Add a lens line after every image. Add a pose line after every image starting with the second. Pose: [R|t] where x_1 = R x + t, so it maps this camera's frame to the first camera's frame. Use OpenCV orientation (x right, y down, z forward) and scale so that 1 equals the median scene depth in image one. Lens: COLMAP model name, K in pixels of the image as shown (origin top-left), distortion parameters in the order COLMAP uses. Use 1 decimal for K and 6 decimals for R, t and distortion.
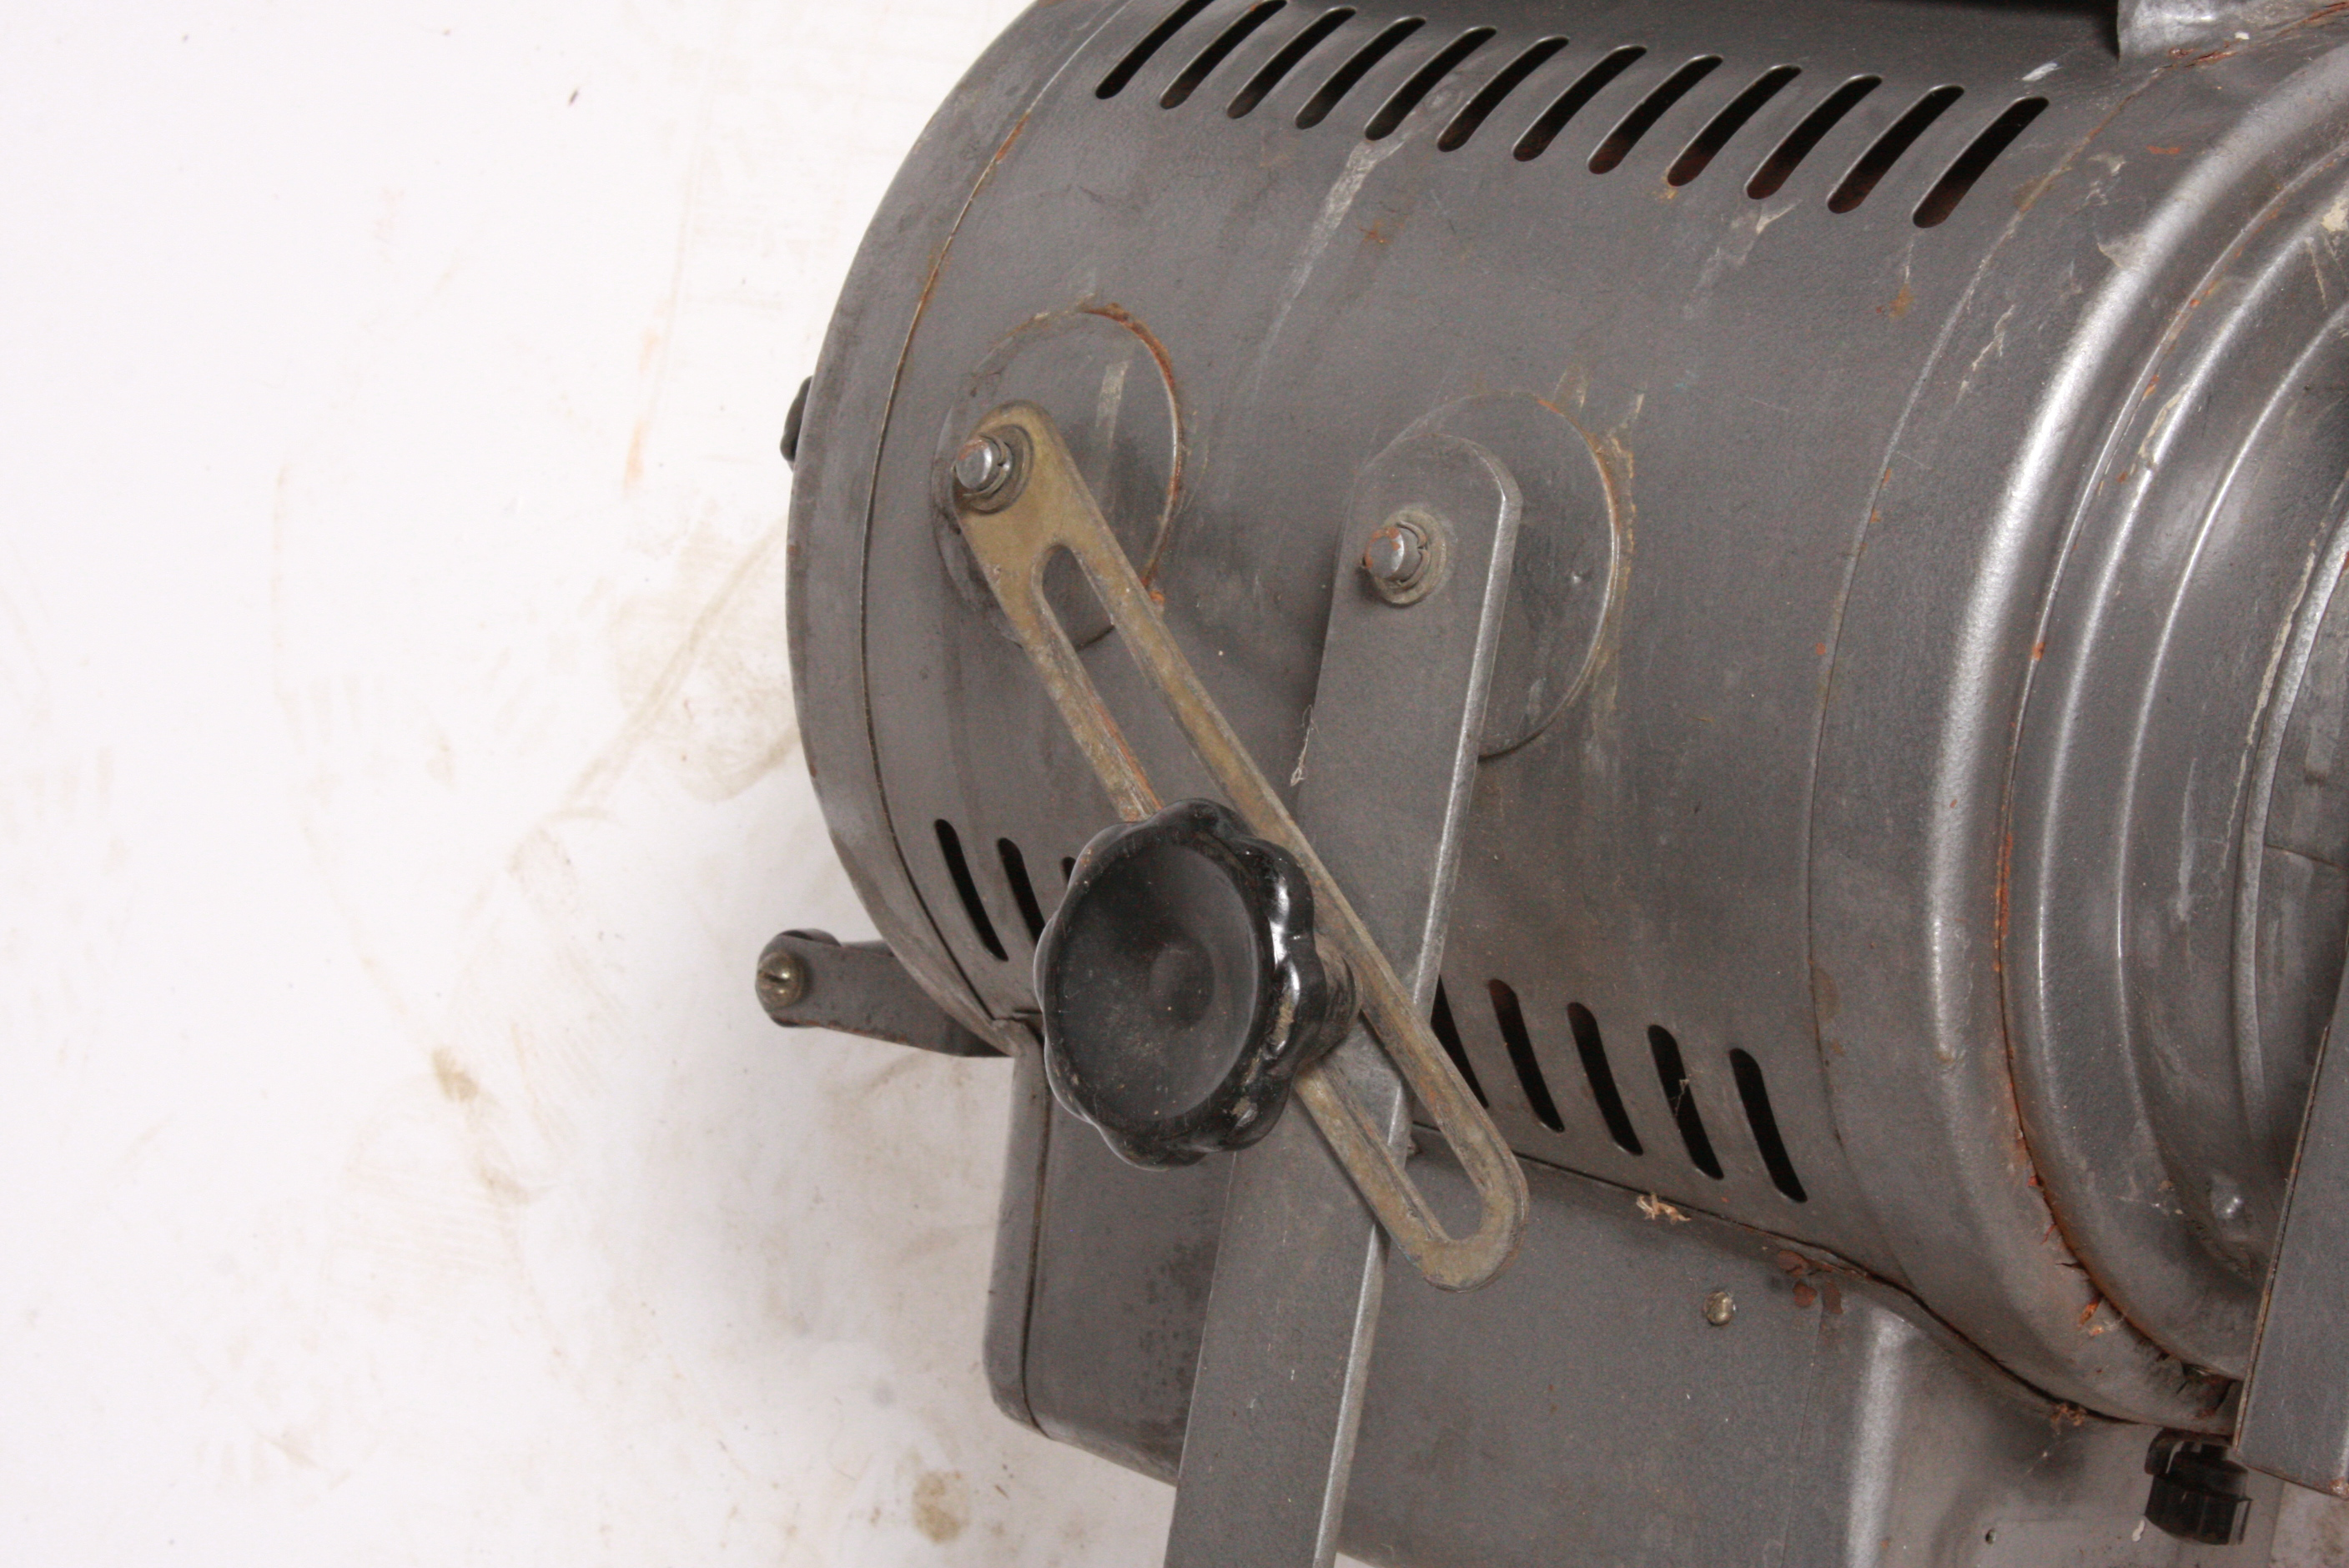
lens RADIAL K [[5569.4, 0, 1174.5], [0, 5569.4, 784.0], [0, 0, 1]] dist [0.124490, -0.183494]
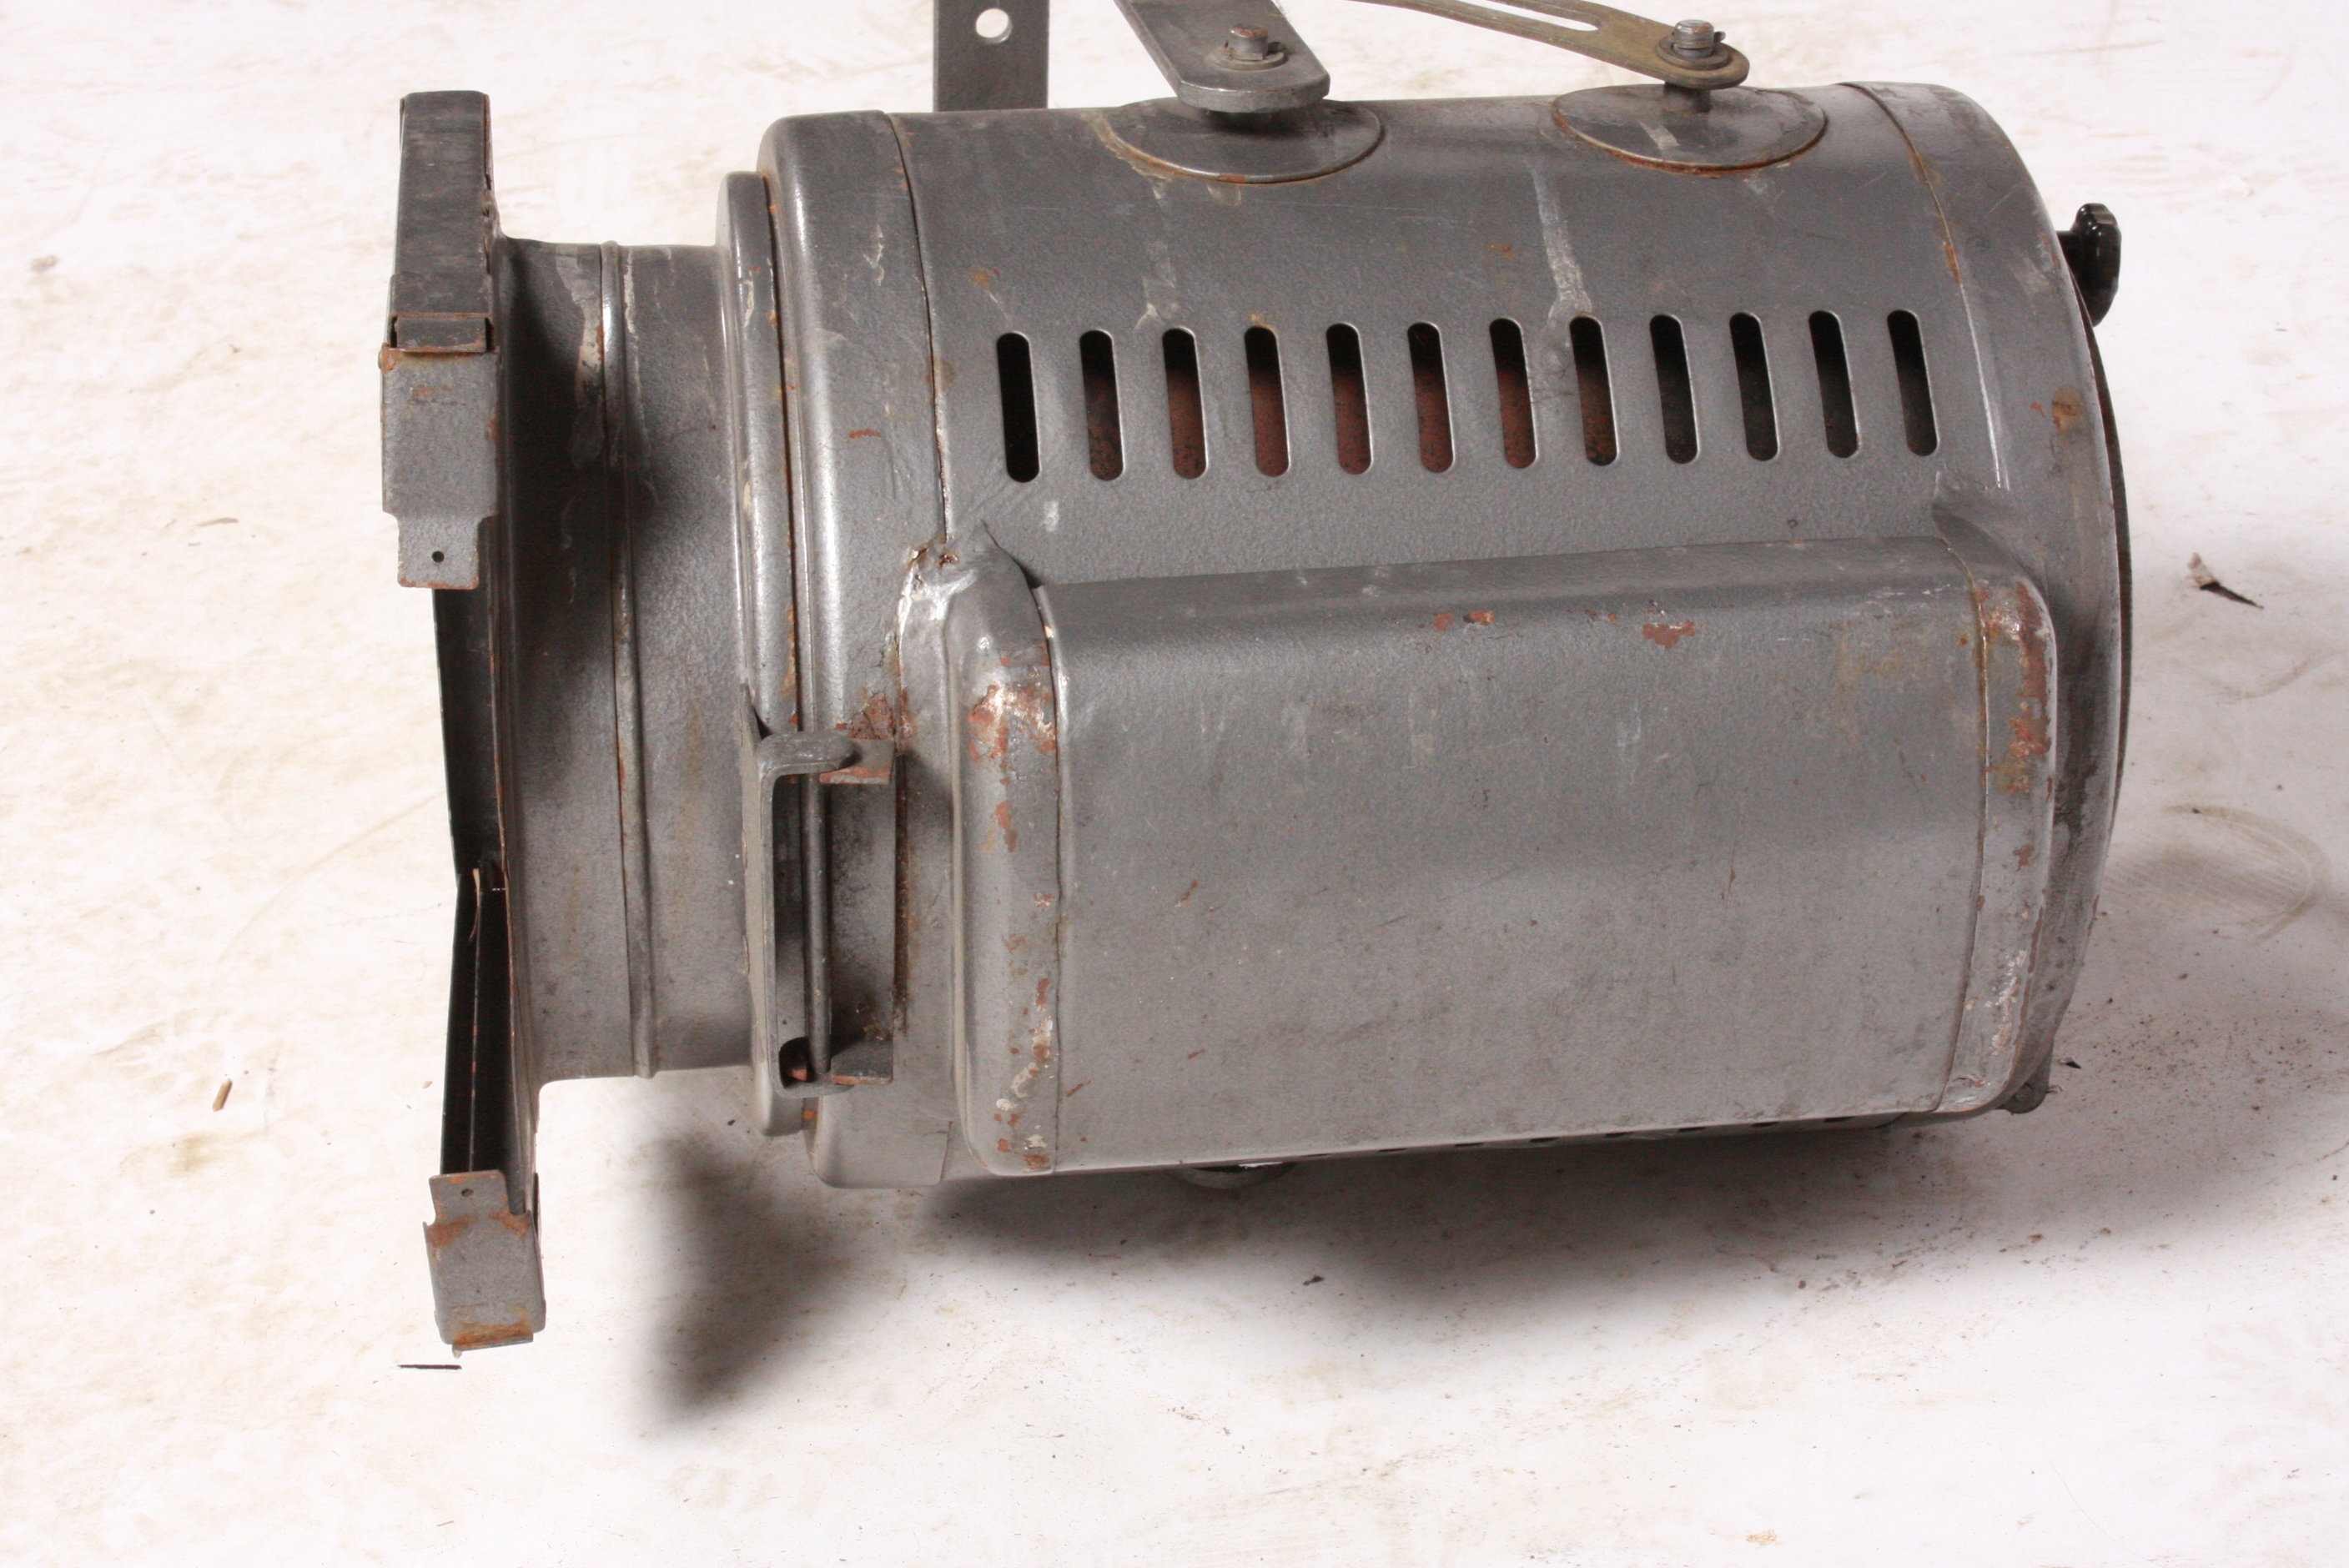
lens RADIAL K [[4721.3, 0, 1172.3], [0, 4721.3, 847.0], [0, 0, 1]] dist [0.021980, -0.149431]
pose [[-0.682210, 0.730925, 0.018386, 0.172026], [-0.339552, -0.338991, 0.877377, -1.090066], [0.647529, 0.592312, 0.479450, 0.560761]]
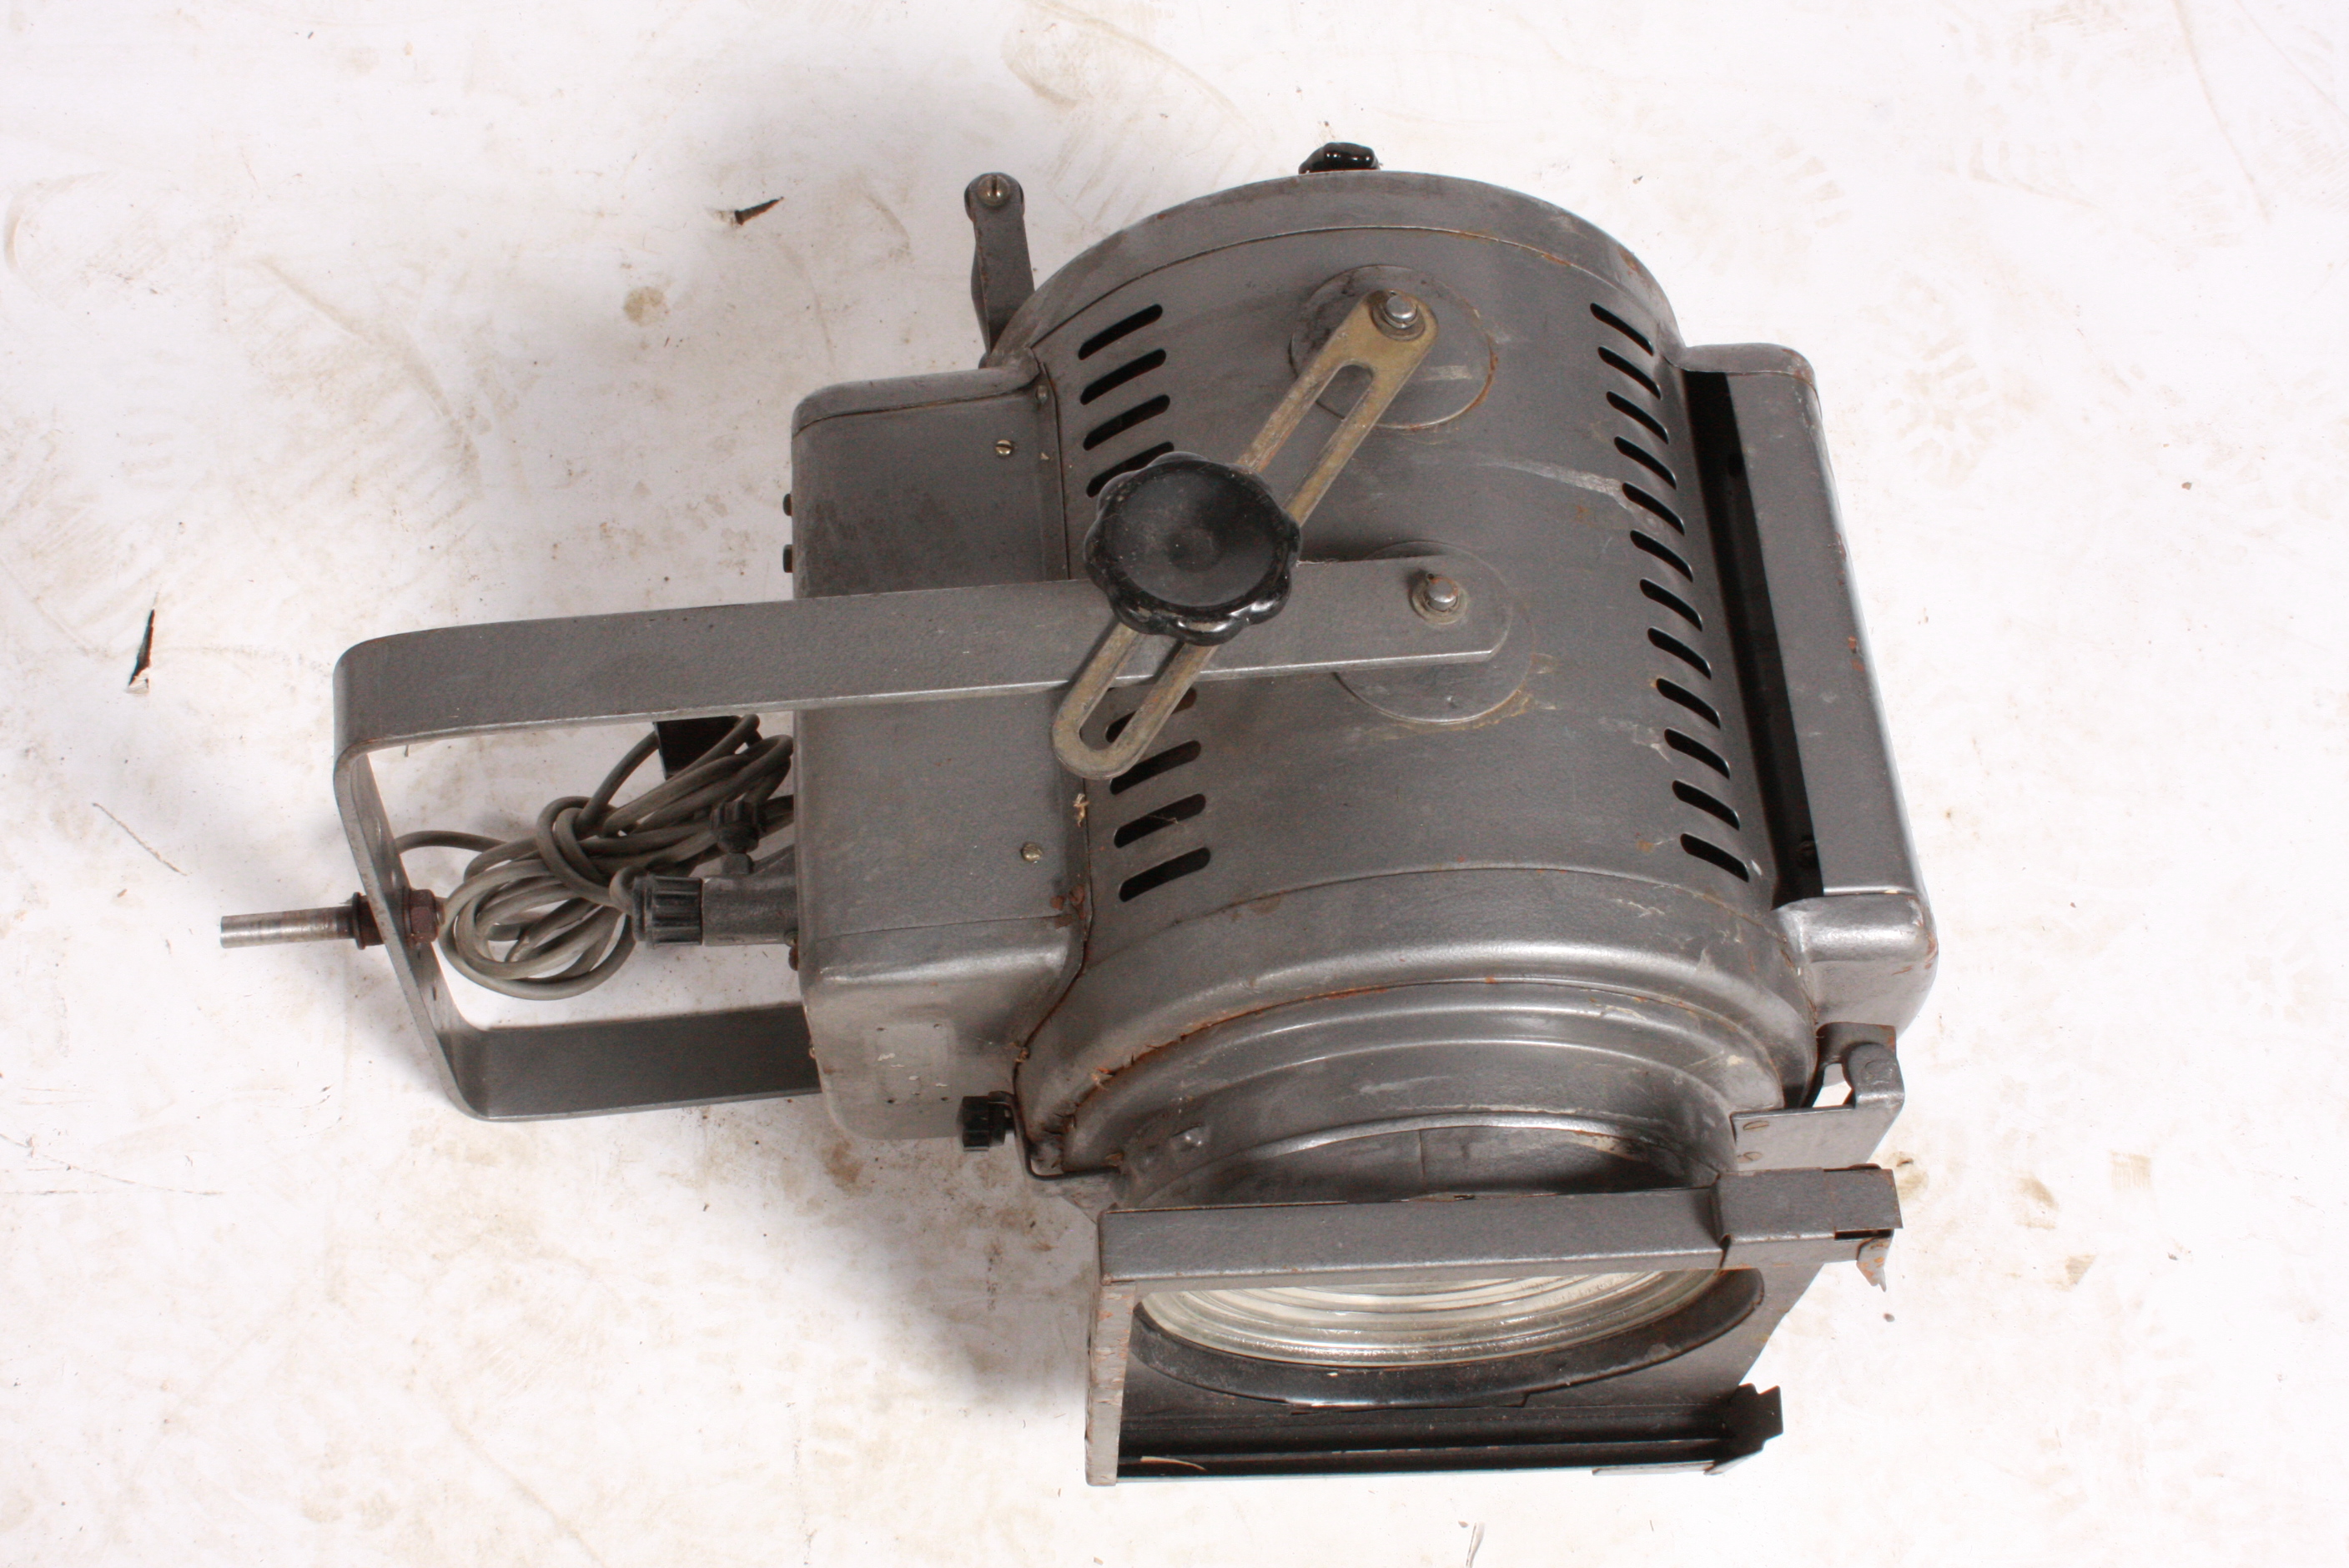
lens RADIAL K [[3085.9, 0, 1174.5], [0, 3085.9, 784.0], [0, 0, 1]] dist [-0.016476, -0.081869]
pose [[0.206657, 0.936143, 0.284479, -0.194288], [-0.964287, 0.244104, -0.102782, 0.150930], [-0.165661, -0.253079, 0.953157, 0.088530]]
